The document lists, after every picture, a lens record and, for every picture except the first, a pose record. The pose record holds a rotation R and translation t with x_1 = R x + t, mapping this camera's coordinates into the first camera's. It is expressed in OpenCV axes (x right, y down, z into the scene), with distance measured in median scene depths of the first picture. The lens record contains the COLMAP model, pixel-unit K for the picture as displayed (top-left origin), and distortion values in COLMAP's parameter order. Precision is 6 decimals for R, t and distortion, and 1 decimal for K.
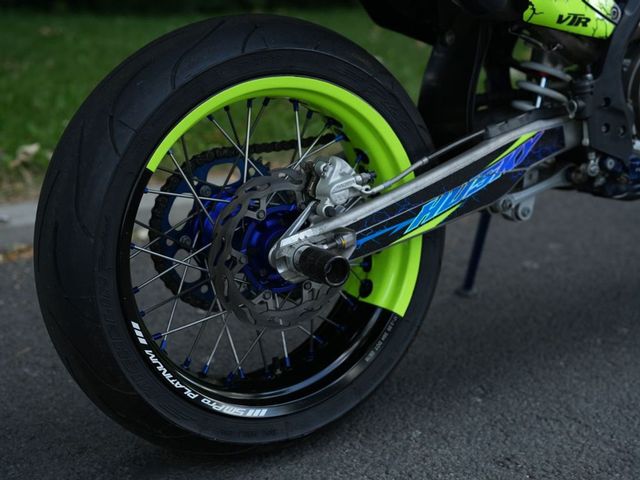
lens RADIAL K [[995.9, 0, 322.5], [0, 995.9, 240.5], [0, 0, 1]] dist [0.016035, 0.000000]
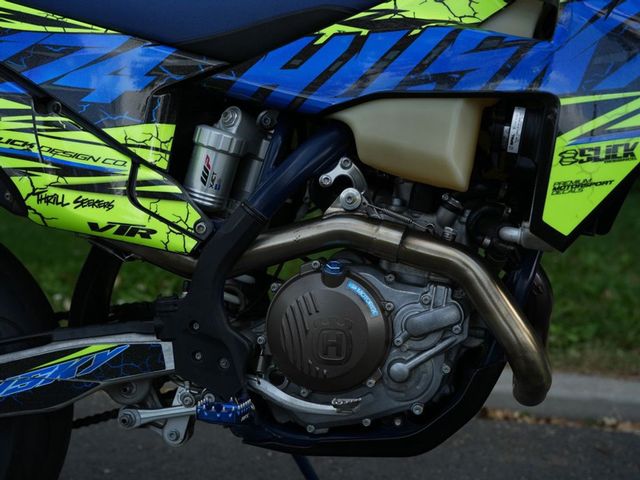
lens RADIAL K [[995.9, 0, 317.3], [0, 995.9, 259.8], [0, 0, 1]] dist [0.016035, 0.000000]
pose [[0.742807, 0.110492, -0.660325, 1.011427], [-0.204207, 0.976681, -0.066287, -0.172521], [0.637602, 0.184082, 0.748049, 0.439715]]
